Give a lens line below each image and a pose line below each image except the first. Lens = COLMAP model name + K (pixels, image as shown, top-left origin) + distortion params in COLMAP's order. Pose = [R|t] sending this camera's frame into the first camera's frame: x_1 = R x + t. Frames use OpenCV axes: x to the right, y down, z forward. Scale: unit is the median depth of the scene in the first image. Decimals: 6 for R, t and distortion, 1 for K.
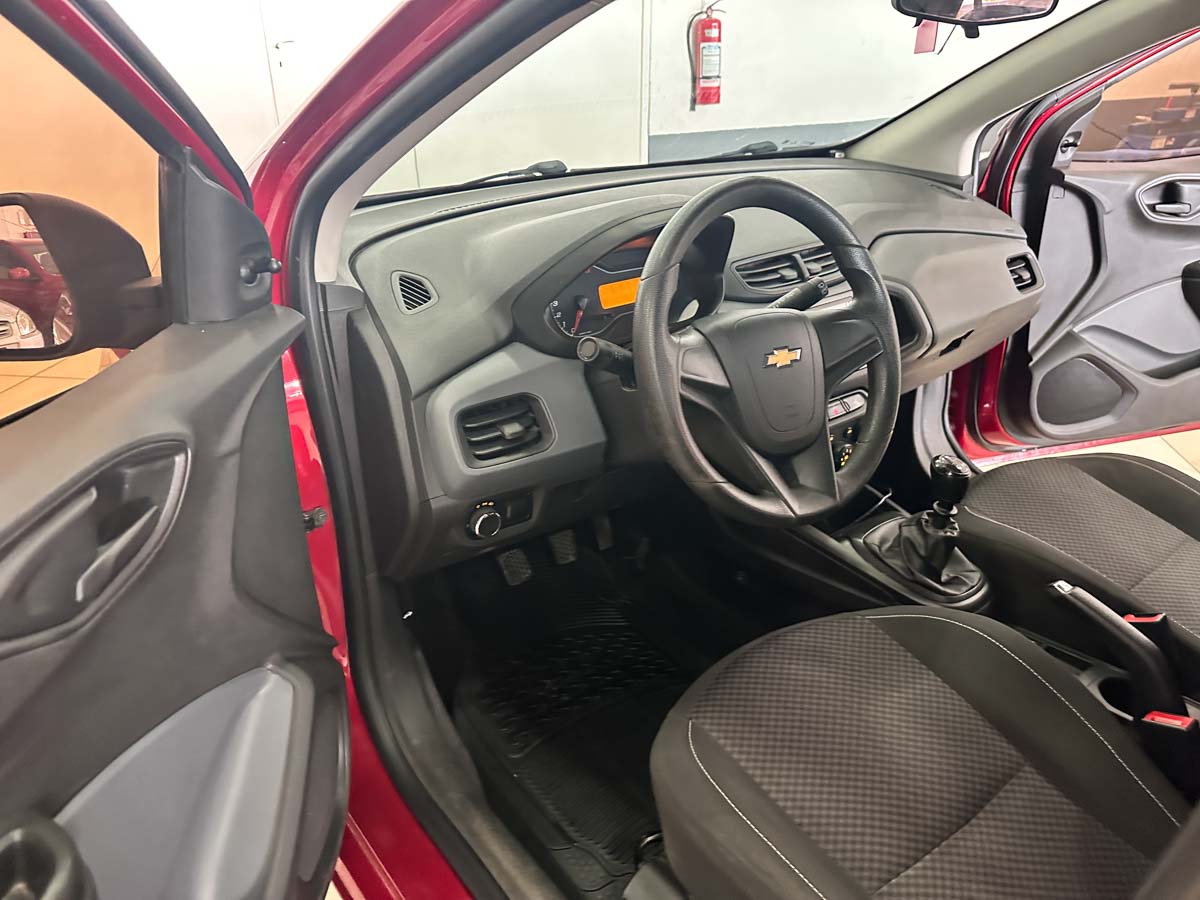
lens RADIAL K [[848.3, 0, 582.7], [0, 848.3, 446.5], [0, 0, 1]] dist [0.126104, -0.181202]
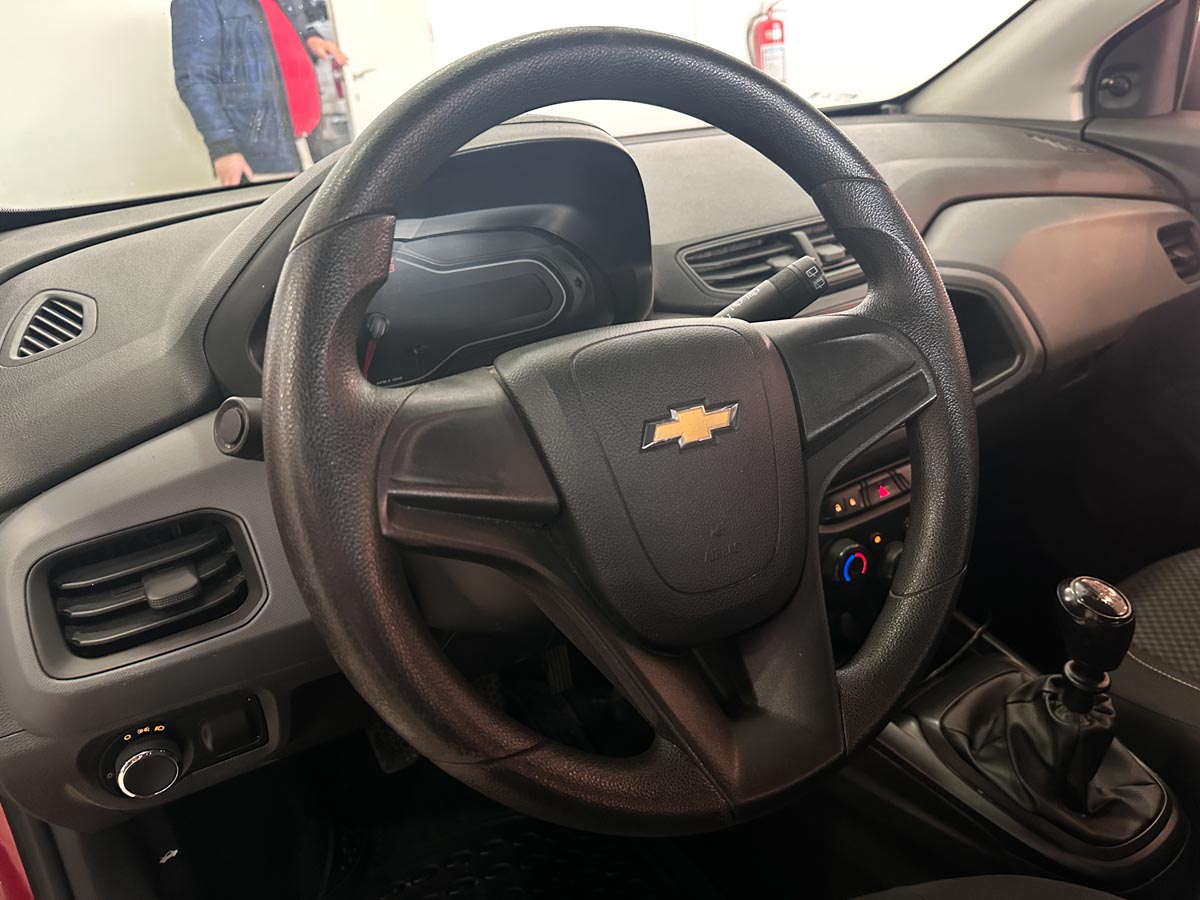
lens RADIAL K [[856.1, 0, 600.2], [0, 856.1, 443.4], [0, 0, 1]] dist [0.027749, -0.001969]
pose [[0.994398, -0.038262, -0.098532, 0.176410], [0.033857, 0.998368, -0.045995, -0.058288], [0.100131, 0.042401, 0.994070, 0.426636]]
